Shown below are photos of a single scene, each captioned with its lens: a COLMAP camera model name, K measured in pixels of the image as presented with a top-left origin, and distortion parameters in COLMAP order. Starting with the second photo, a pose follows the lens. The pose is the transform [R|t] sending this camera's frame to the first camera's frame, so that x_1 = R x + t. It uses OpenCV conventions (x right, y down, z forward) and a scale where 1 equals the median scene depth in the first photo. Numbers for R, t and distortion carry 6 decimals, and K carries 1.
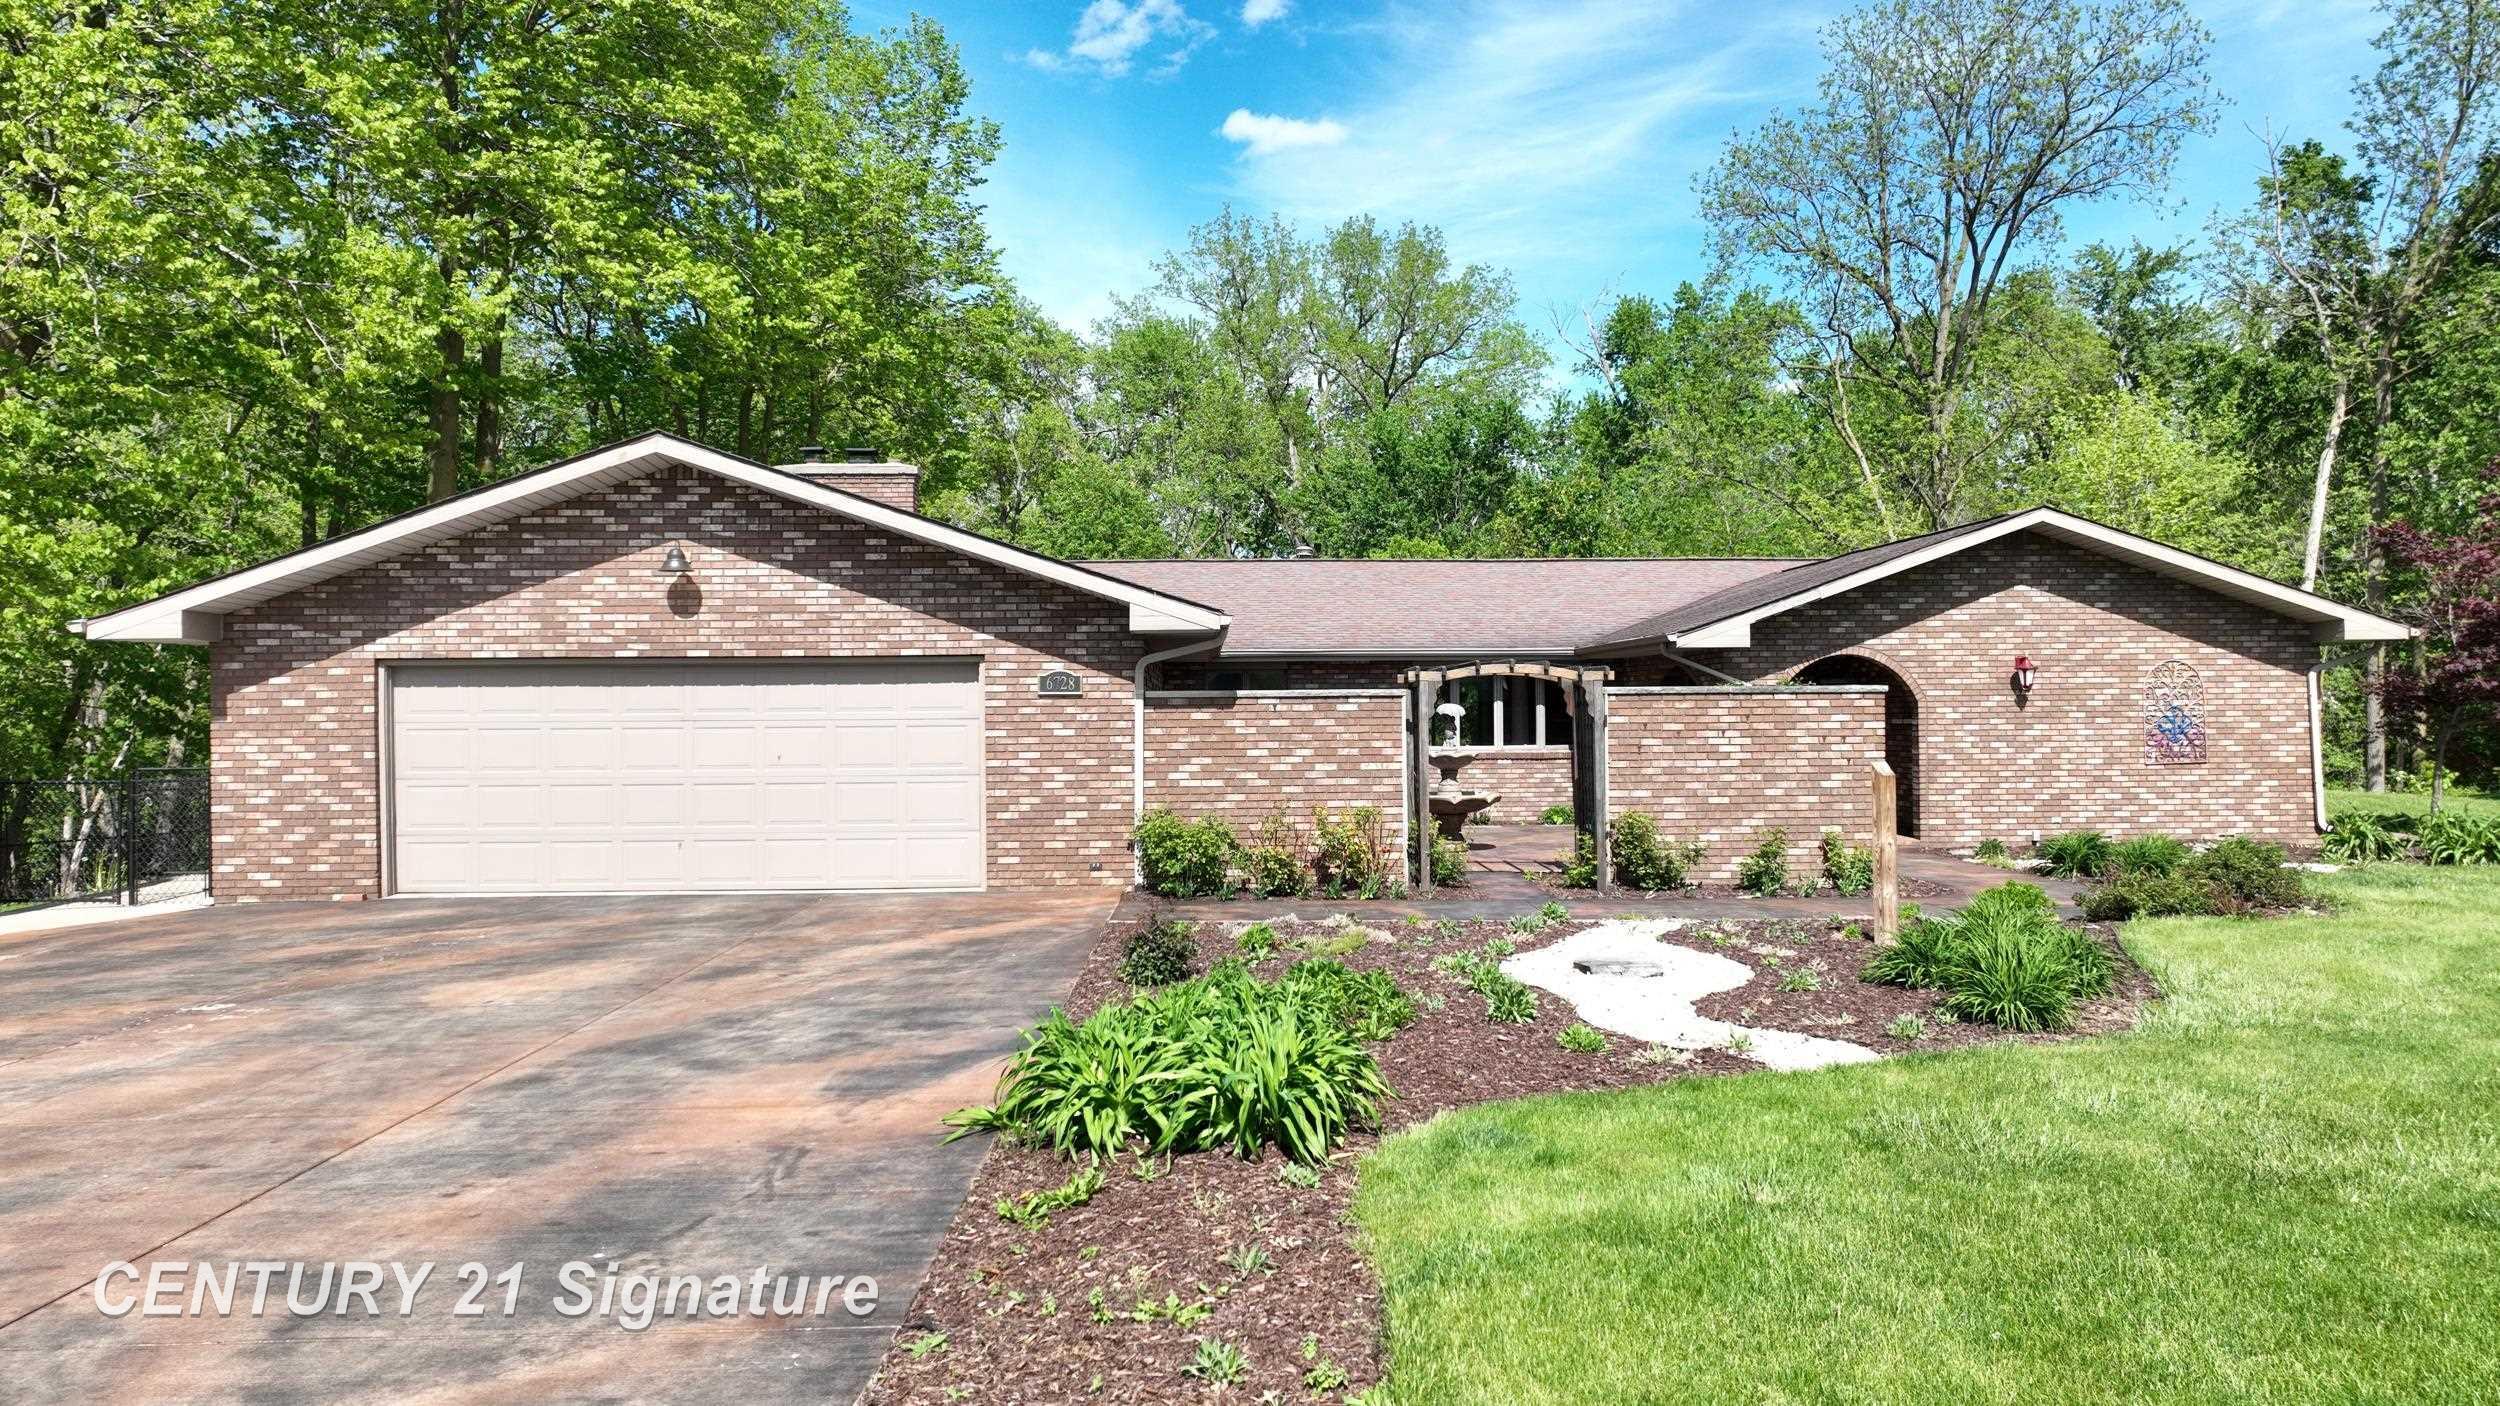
lens RADIAL K [[1760.1, 0, 1254.3], [0, 1760.1, 708.2], [0, 0, 1]] dist [0.010195, 0.006708]
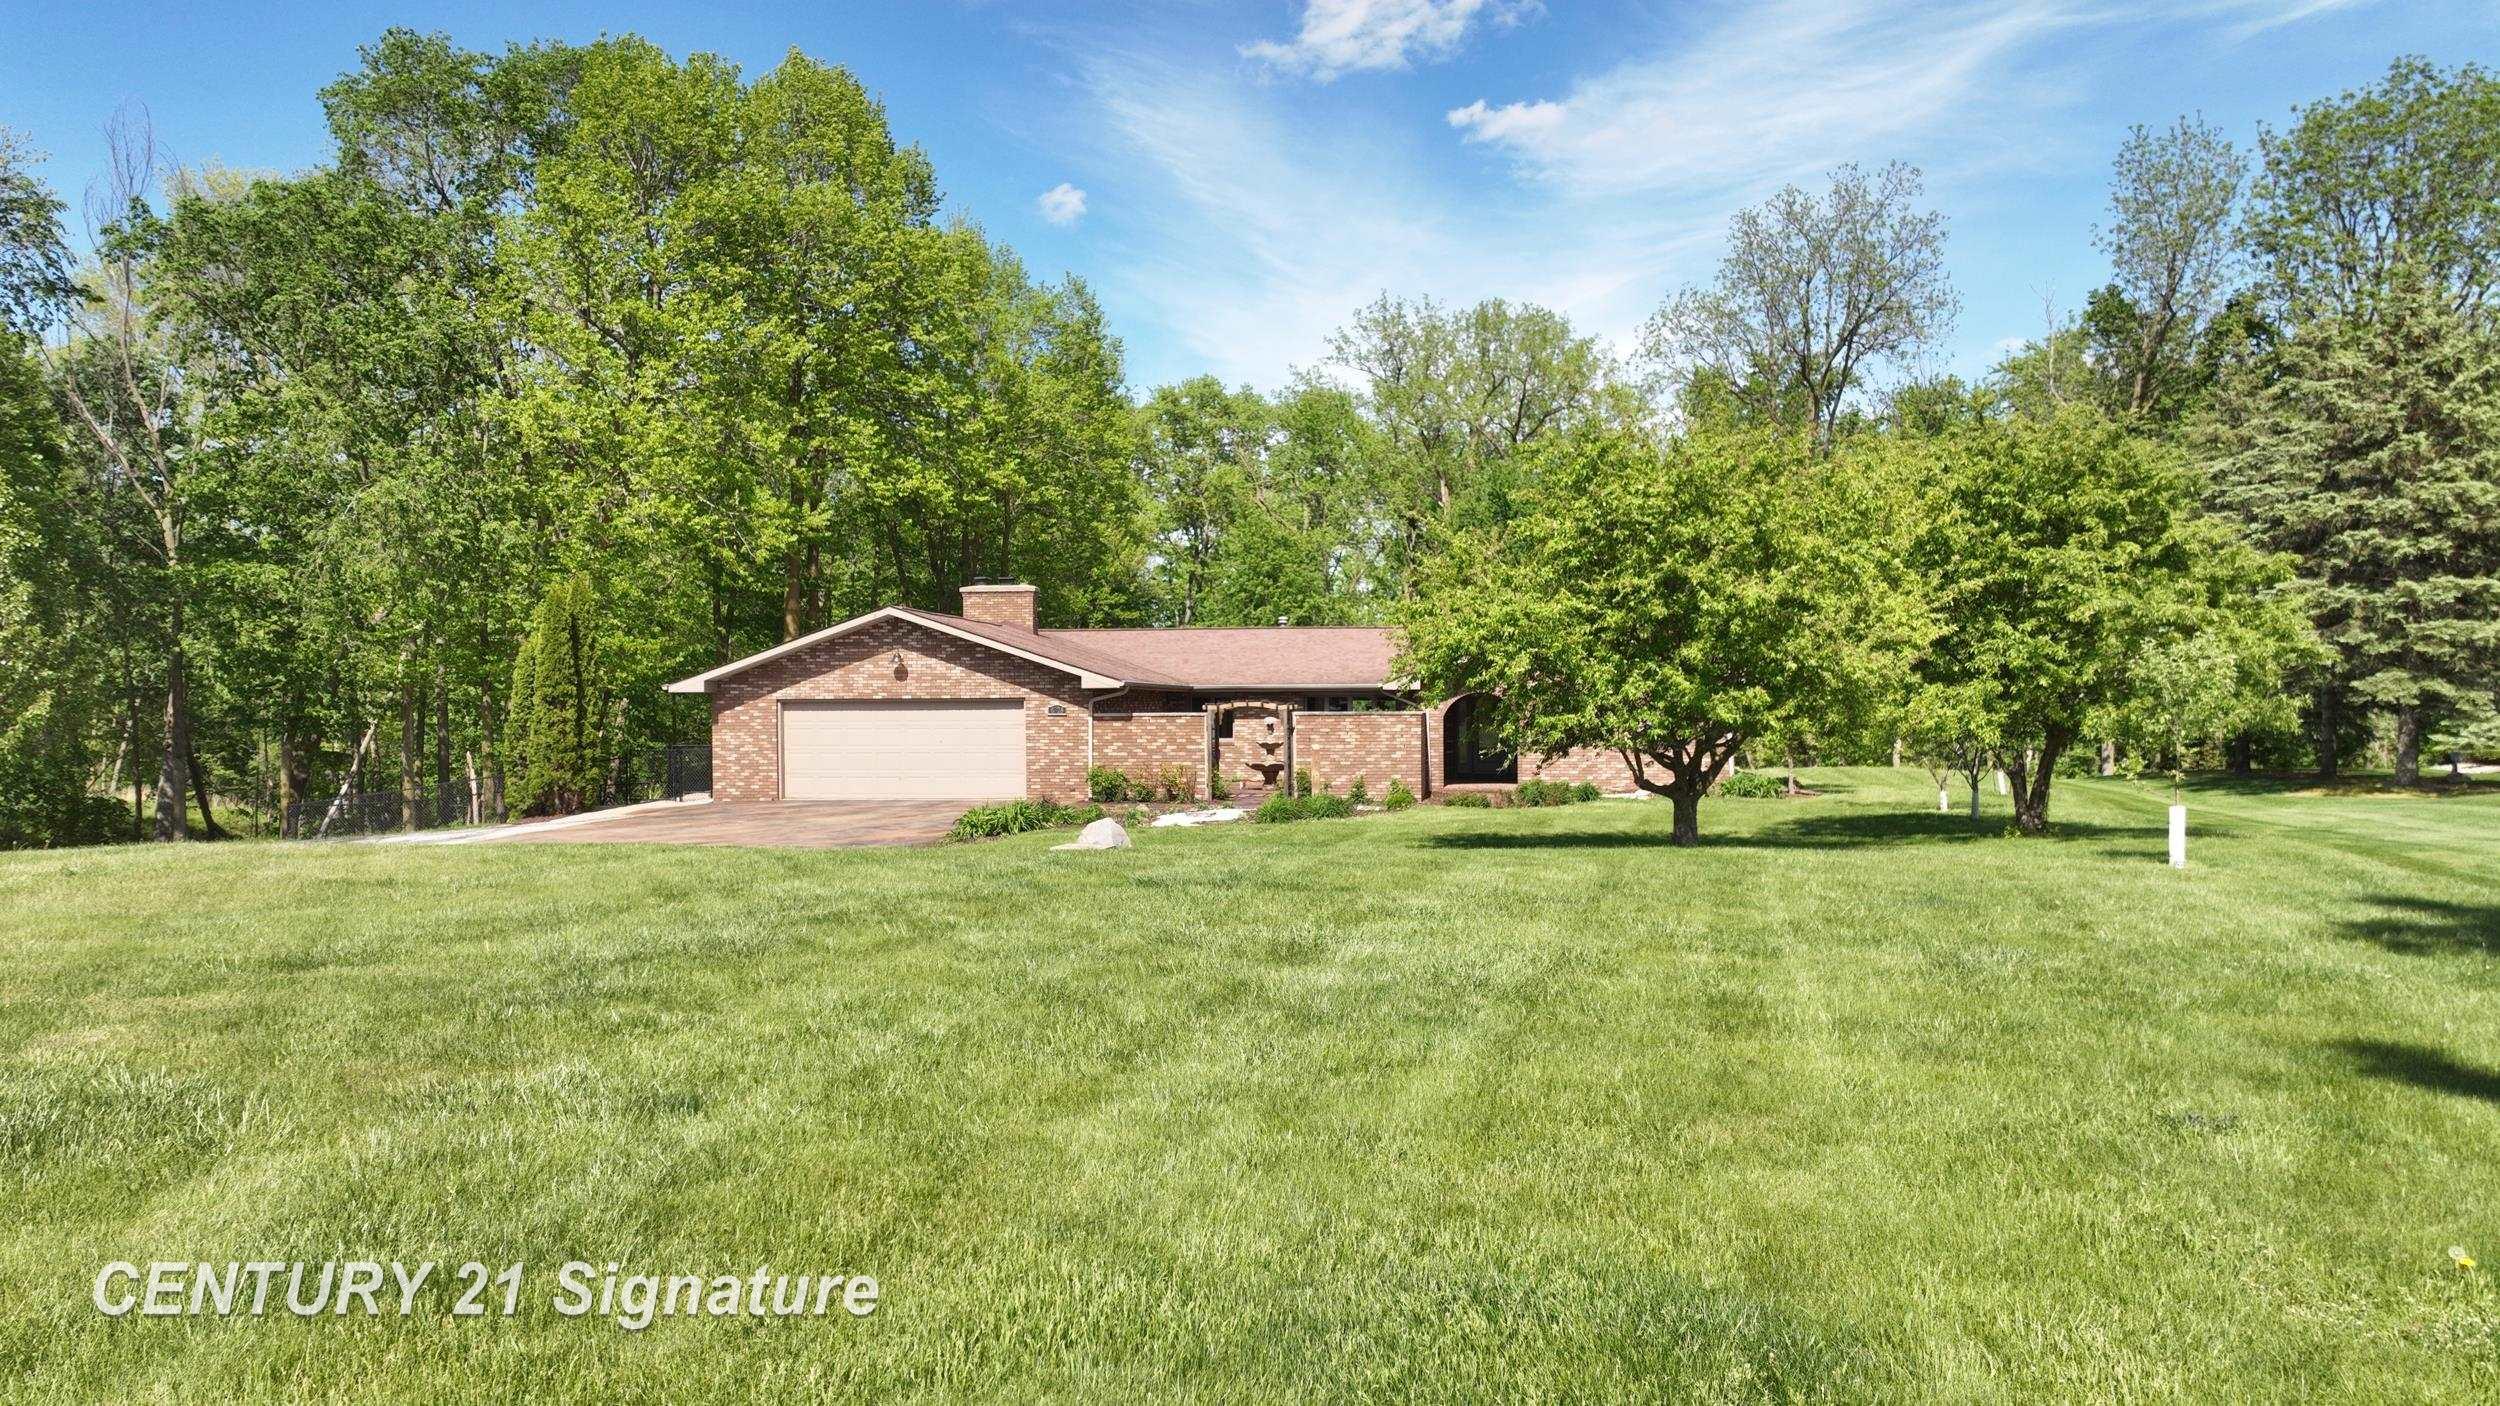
lens RADIAL K [[1760.1, 0, 1247.5], [0, 1760.1, 700.8], [0, 0, 1]] dist [0.010195, 0.006708]
pose [[0.987305, 0.000907, -0.158836, 0.485326], [-0.000824, 0.999999, 0.000590, -0.026982], [0.158836, -0.000452, 0.987305, -1.194237]]
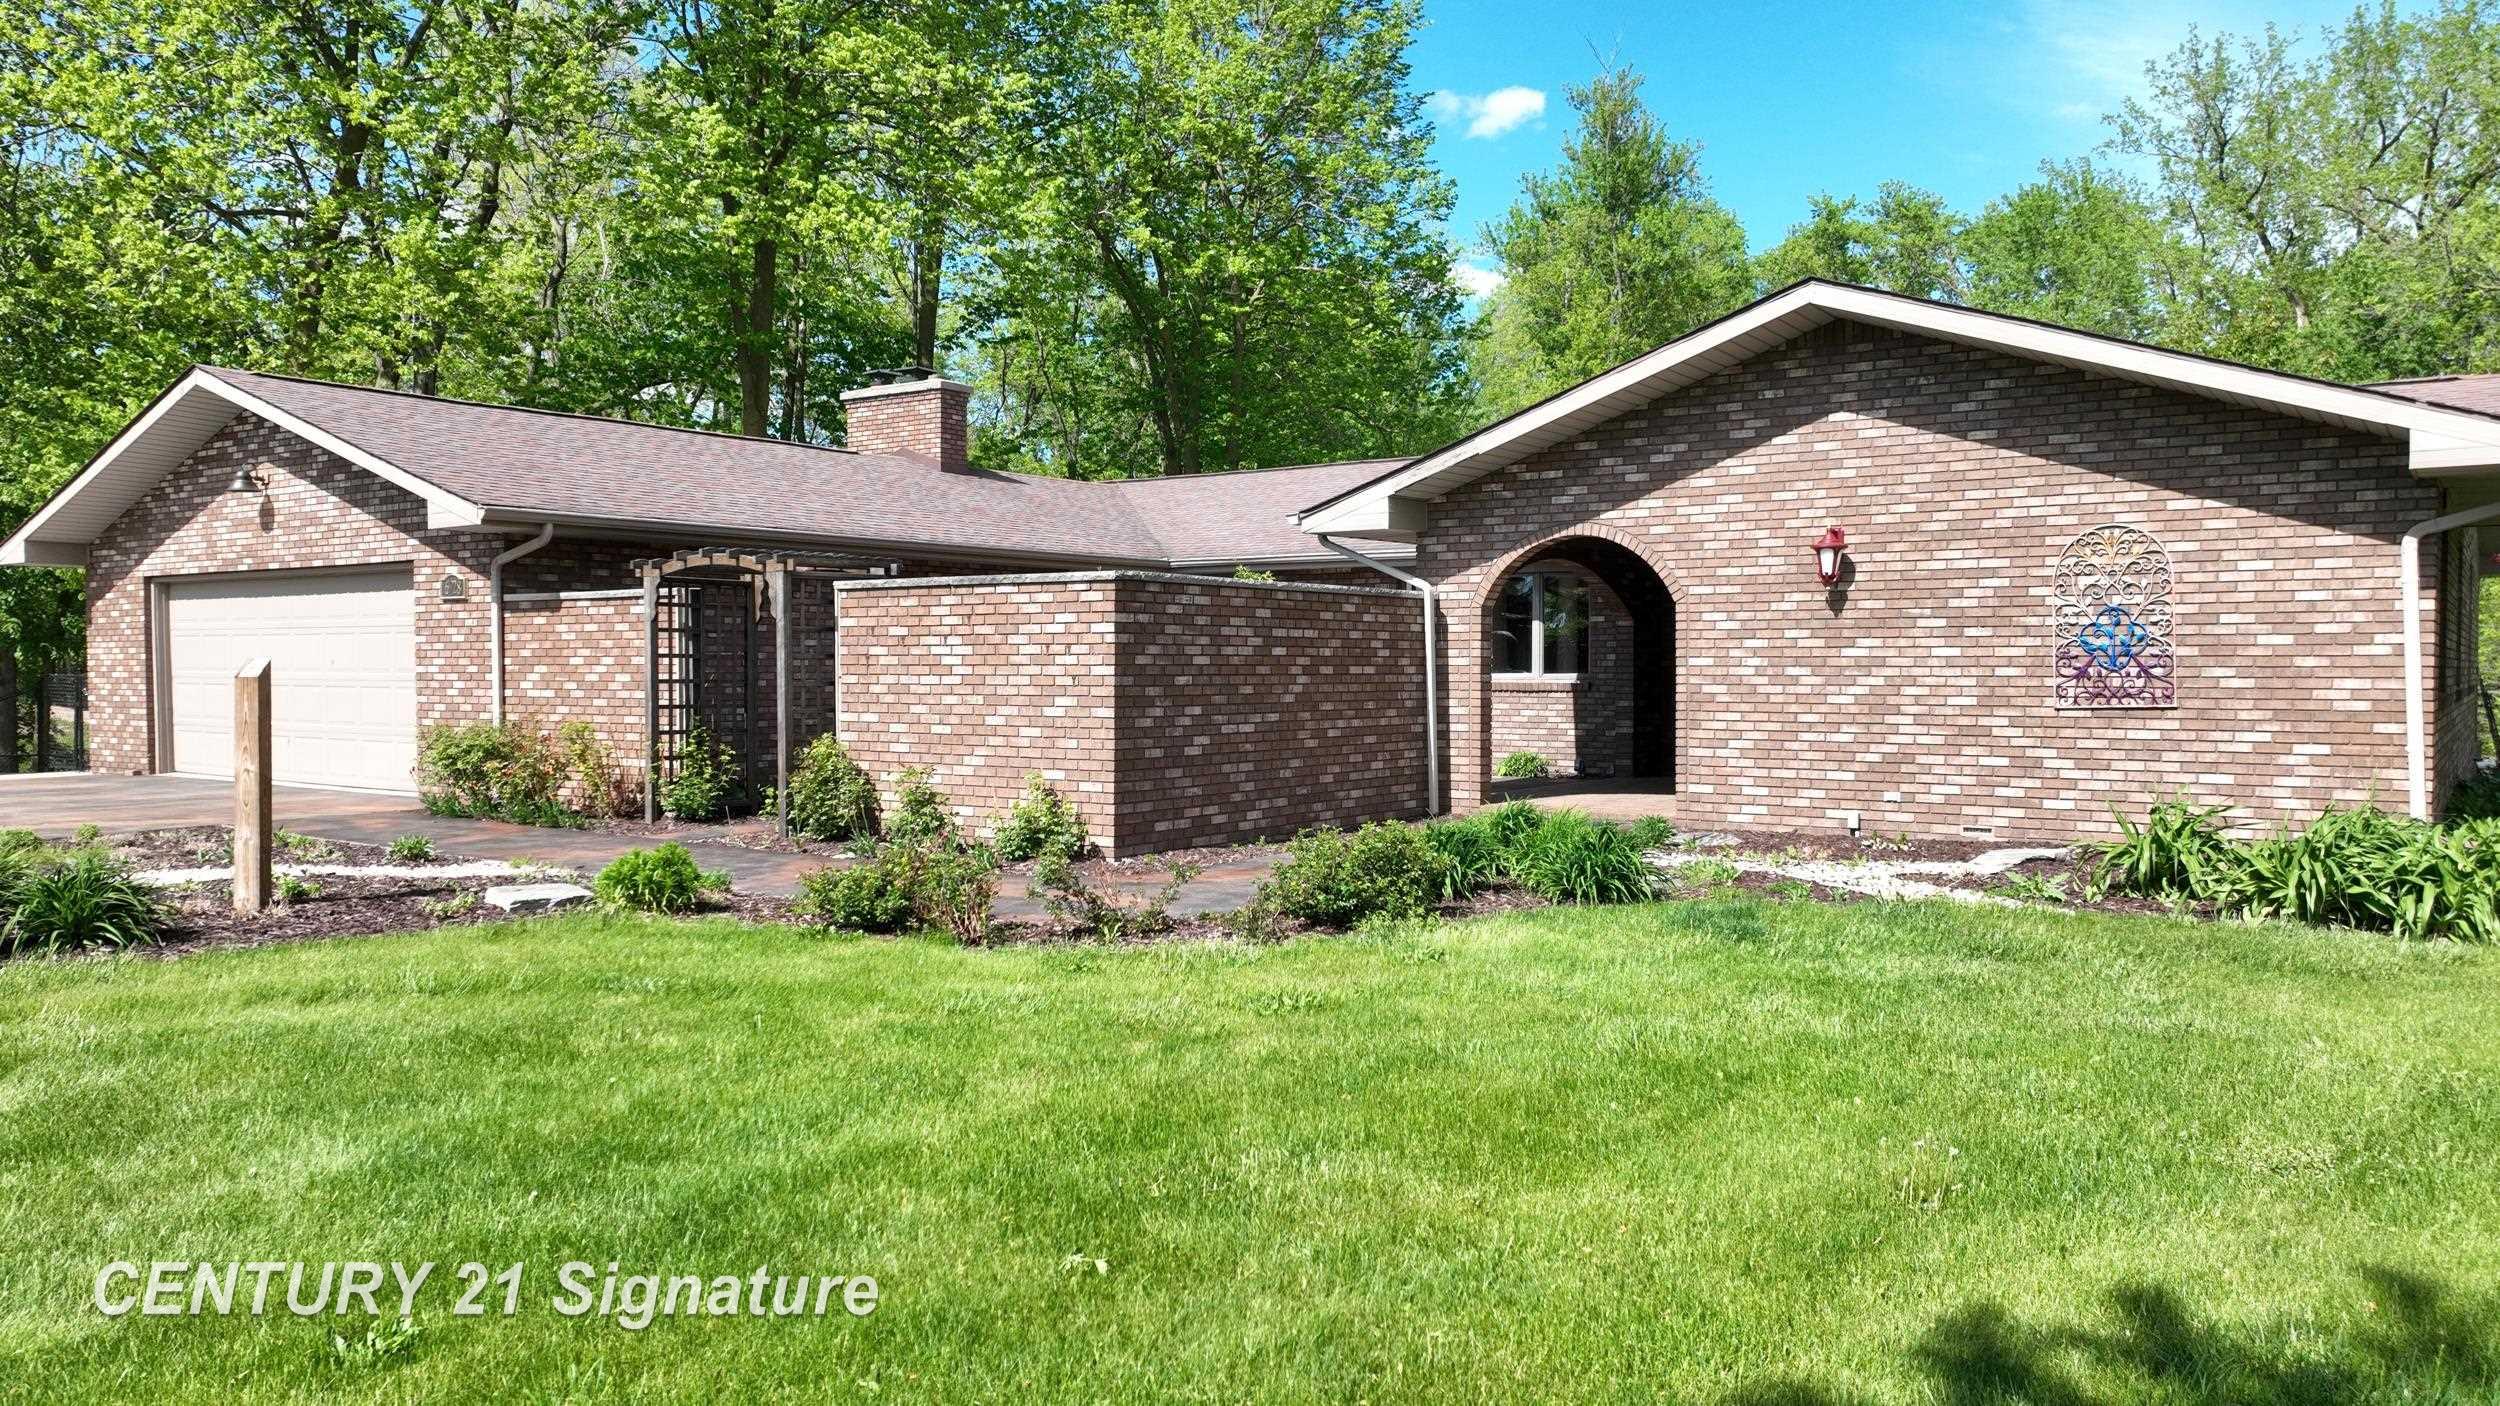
lens RADIAL K [[1760.1, 0, 1244.4], [0, 1760.1, 697.0], [0, 0, 1]] dist [0.010195, 0.006708]
pose [[0.793372, 0.019937, -0.608410, 0.802681], [-0.004860, 0.999639, 0.026421, 0.017706], [0.608717, -0.018005, 0.793183, 0.477899]]
